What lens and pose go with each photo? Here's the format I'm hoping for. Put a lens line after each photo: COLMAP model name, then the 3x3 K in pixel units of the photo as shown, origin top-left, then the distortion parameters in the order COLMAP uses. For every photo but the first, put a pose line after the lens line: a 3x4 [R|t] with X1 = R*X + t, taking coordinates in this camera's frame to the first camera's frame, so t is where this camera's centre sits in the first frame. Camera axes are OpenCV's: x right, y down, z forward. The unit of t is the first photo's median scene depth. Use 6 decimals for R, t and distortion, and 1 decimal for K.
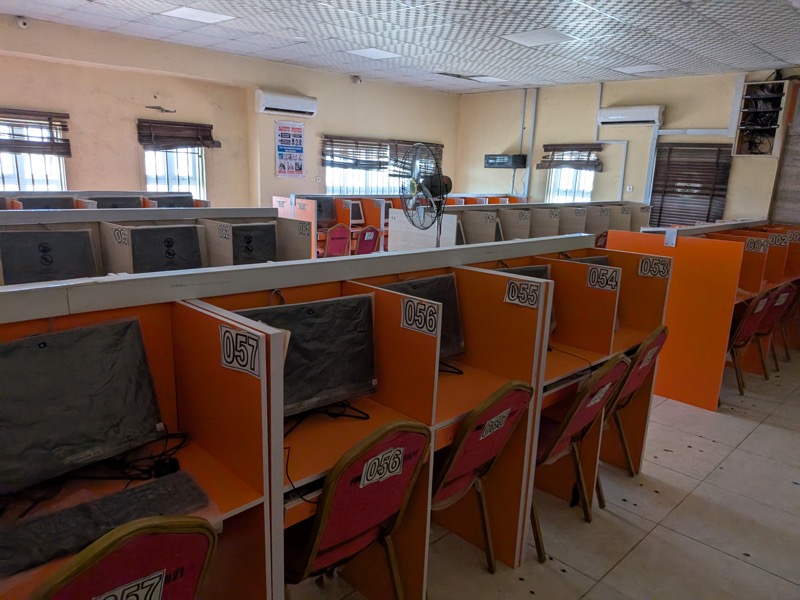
lens RADIAL K [[577.2, 0, 375.9], [0, 577.2, 321.6], [0, 0, 1]] dist [0.014565, -0.041415]
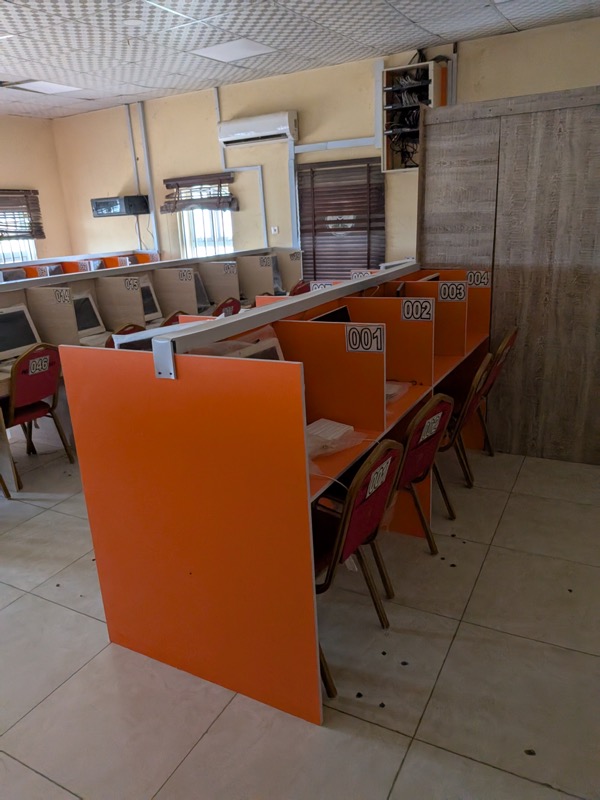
lens RADIAL K [[577.2, 0, 295.0], [0, 577.2, 399.7], [0, 0, 1]] dist [0.014565, -0.041415]
pose [[0.948751, -0.170236, 0.266256, 0.232060], [0.157591, 0.985138, 0.068322, -0.060720], [-0.273929, -0.022861, 0.961478, 0.271698]]
